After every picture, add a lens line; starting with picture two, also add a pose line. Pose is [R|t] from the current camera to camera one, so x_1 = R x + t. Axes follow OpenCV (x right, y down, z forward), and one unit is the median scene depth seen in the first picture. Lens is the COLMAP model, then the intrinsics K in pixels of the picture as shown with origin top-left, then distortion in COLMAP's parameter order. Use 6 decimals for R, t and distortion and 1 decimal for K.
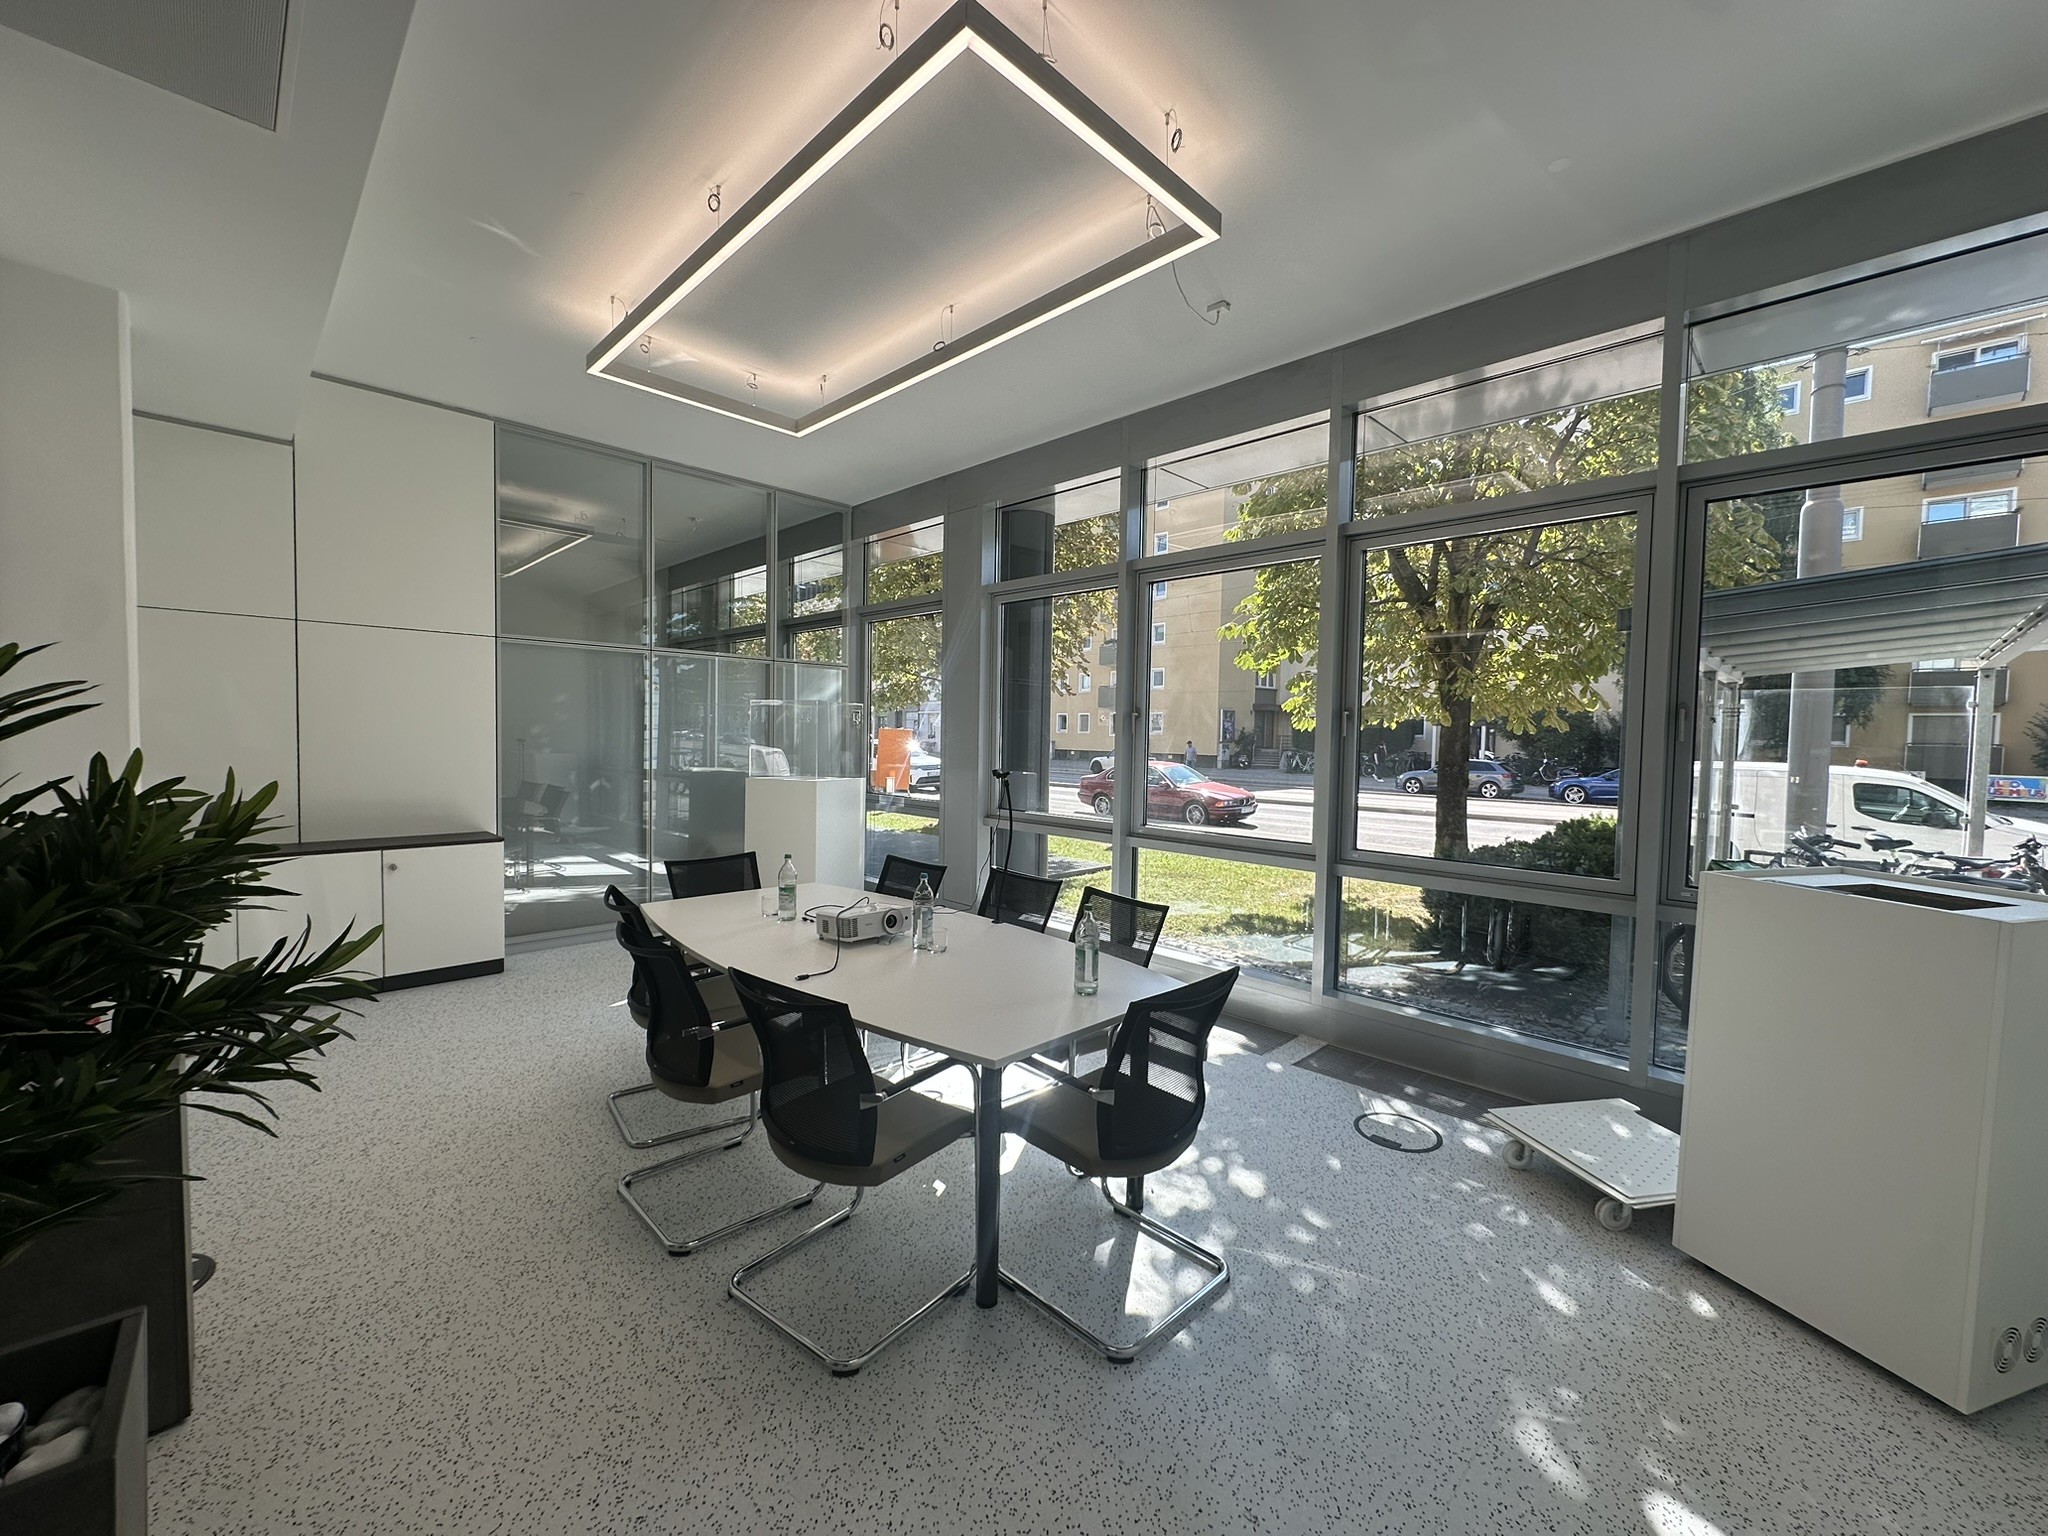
lens RADIAL K [[815.8, 0, 1019.6], [0, 815.8, 764.5], [0, 0, 1]] dist [-0.001962, -0.000358]
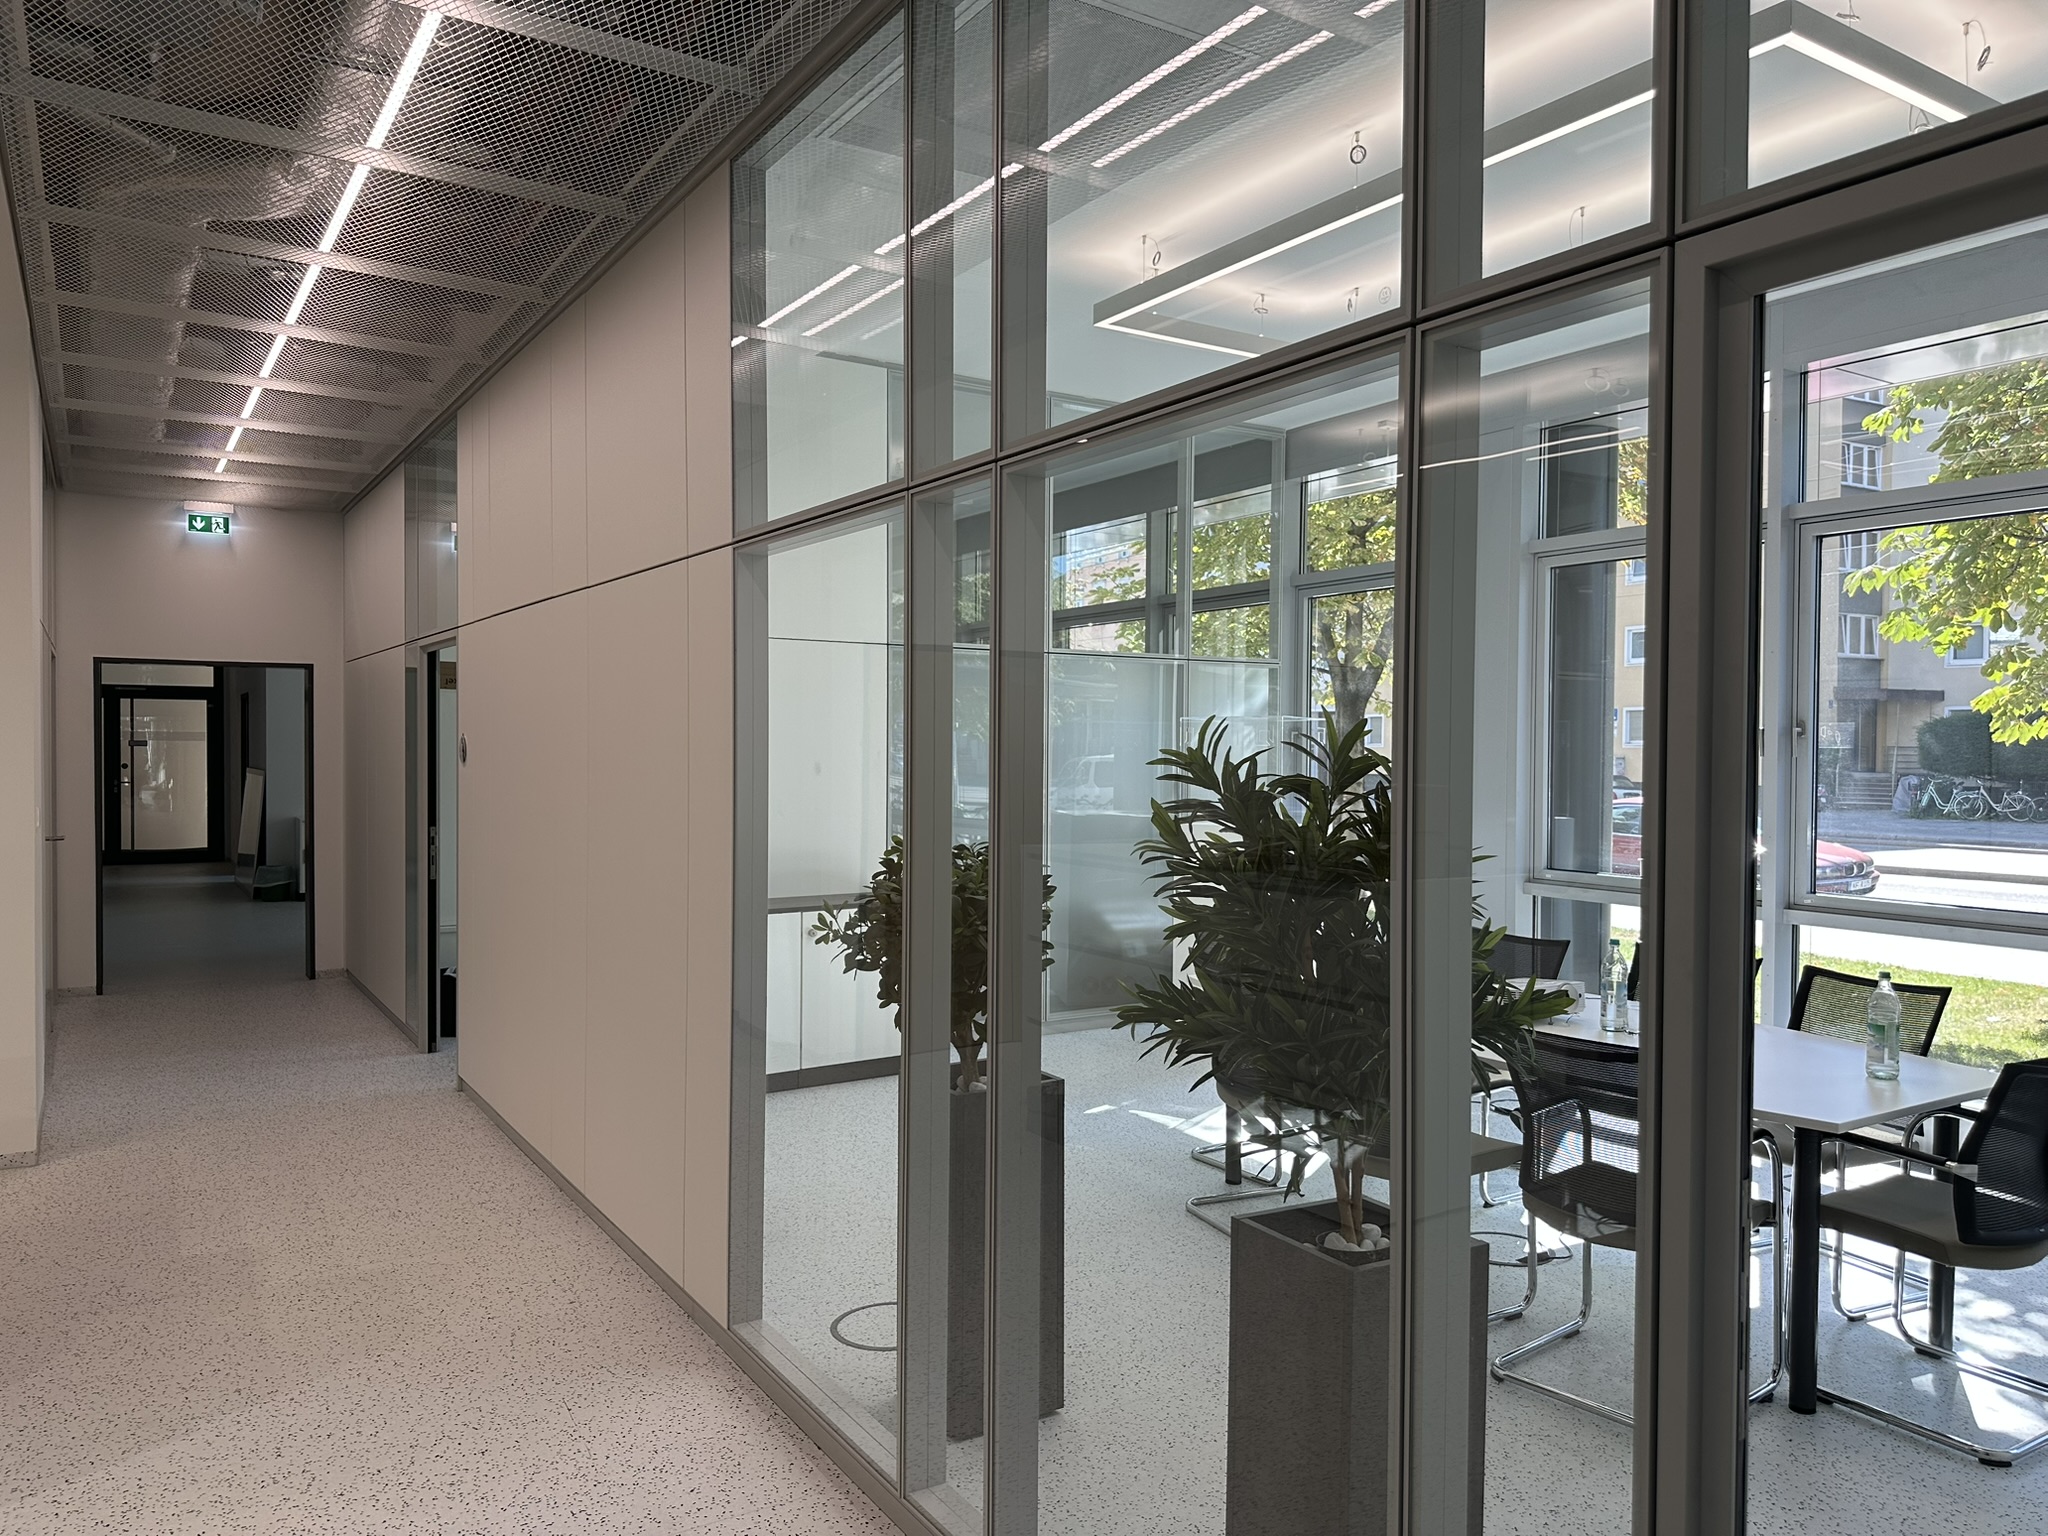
lens RADIAL K [[1443.9, 0, 1023.0], [0, 1443.9, 772.2], [0, 0, 1]] dist [0.024397, -0.016739]
pose [[0.975712, -0.010079, -0.218824, -0.186524], [0.005080, 0.999713, -0.023396, -0.001200], [0.218997, 0.021716, 0.975484, -0.272553]]
